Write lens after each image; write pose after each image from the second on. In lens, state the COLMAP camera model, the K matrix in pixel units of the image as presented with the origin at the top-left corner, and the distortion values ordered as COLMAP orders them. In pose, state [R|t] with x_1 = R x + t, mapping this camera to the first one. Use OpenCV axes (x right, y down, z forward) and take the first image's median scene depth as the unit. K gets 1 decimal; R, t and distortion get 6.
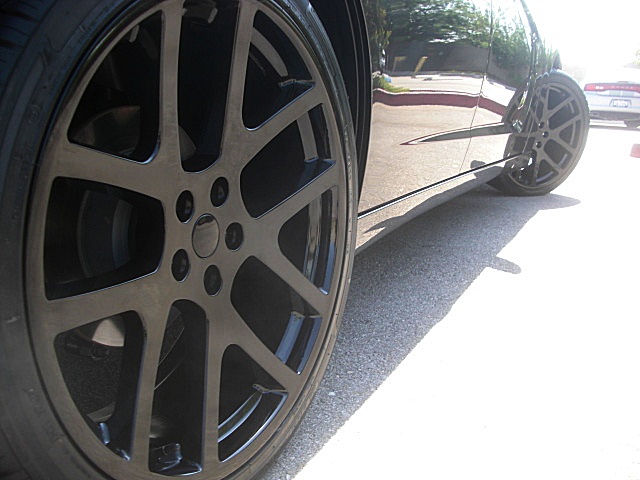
lens RADIAL K [[608.5, 0, 323.9], [0, 608.5, 241.0], [0, 0, 1]] dist [-0.116757, 0.000000]
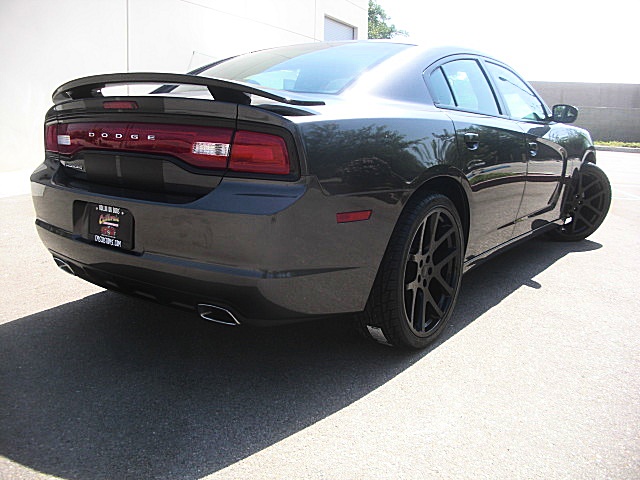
lens RADIAL K [[608.5, 0, 322.8], [0, 608.5, 241.0], [0, 0, 1]] dist [-0.116757, 0.000000]
pose [[0.988059, 0.035690, -0.149887, -0.058092], [-0.039127, 0.999033, -0.020046, -0.021278], [0.149026, 0.025672, 0.988500, -0.634251]]
